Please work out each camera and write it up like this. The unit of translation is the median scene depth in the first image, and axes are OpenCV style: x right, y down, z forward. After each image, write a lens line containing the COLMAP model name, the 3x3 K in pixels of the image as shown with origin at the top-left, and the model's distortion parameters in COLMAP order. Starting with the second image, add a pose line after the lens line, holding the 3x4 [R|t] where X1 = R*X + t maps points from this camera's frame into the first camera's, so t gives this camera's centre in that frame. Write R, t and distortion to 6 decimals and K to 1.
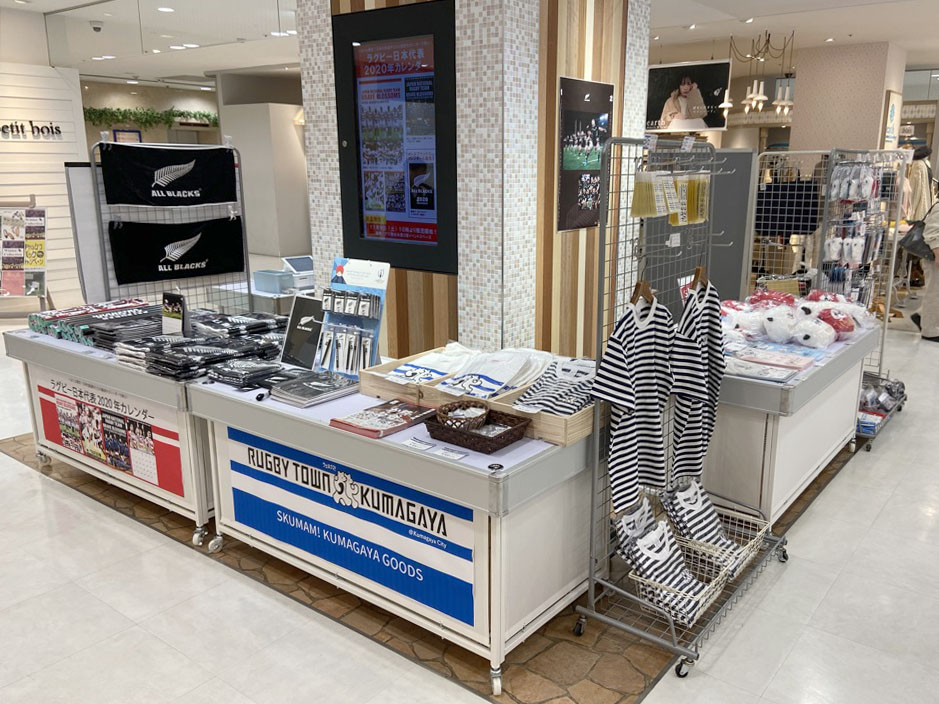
lens RADIAL K [[773.0, 0, 473.7], [0, 773.0, 346.8], [0, 0, 1]] dist [0.082577, -0.027757]
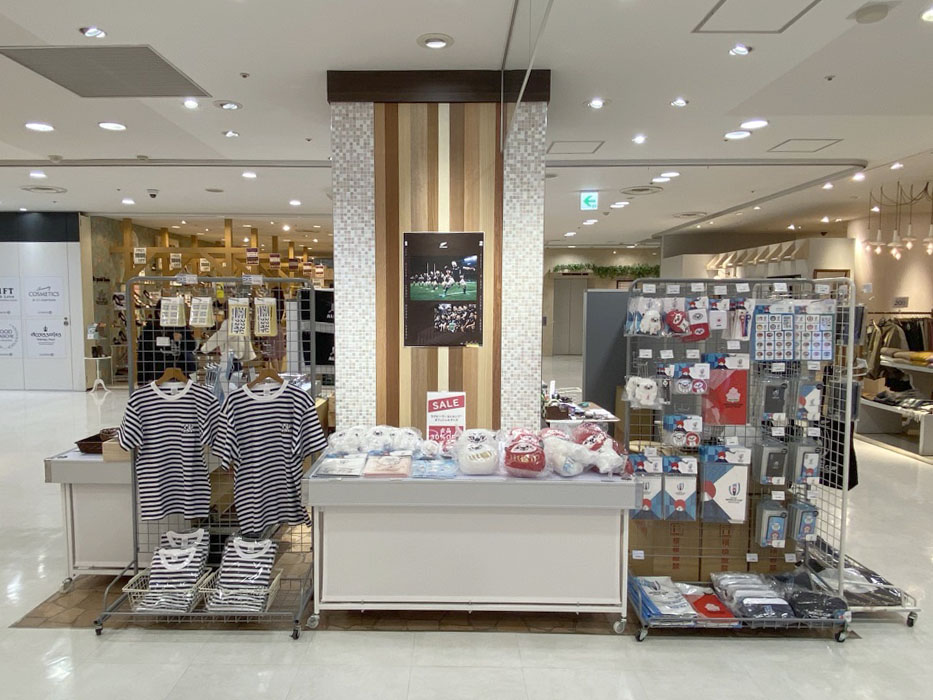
lens RADIAL K [[604.8, 0, 463.1], [0, 604.8, 349.7], [0, 0, 1]] dist [0.011830, 0.000596]
pose [[0.601655, 0.062124, -0.796336, 1.059199], [-0.183620, 0.981028, -0.062198, -0.108480], [0.777364, 0.183645, 0.601648, 0.516942]]
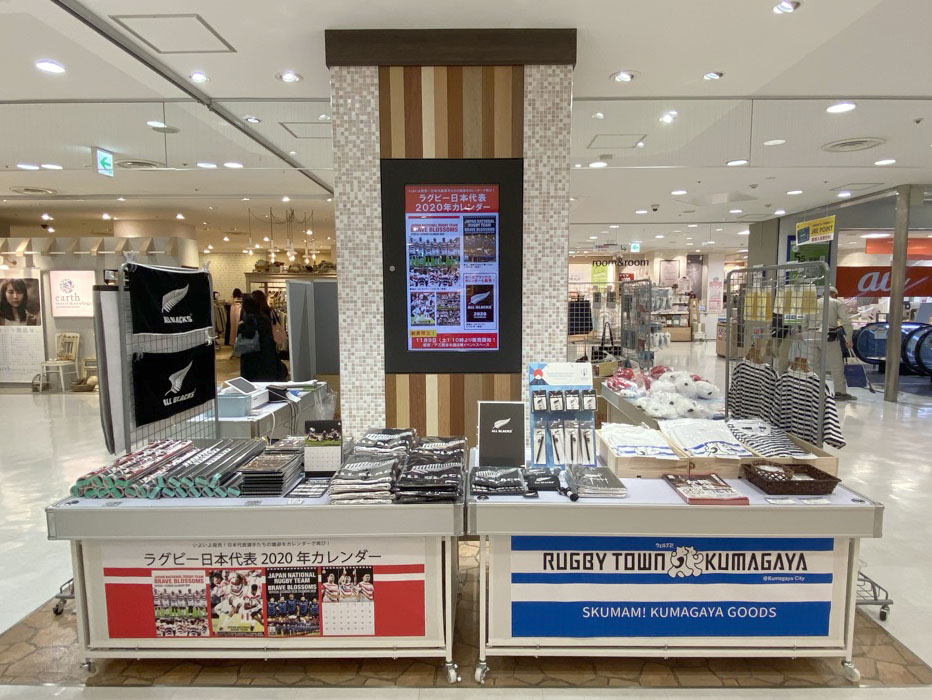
lens RADIAL K [[554.3, 0, 465.6], [0, 554.3, 355.8], [0, 0, 1]] dist [0.030202, -0.015536]
pose [[0.797801, -0.069212, 0.598935, -0.637392], [0.146212, 0.985946, -0.080824, -0.064741], [-0.584923, 0.152053, 0.796709, 0.363569]]
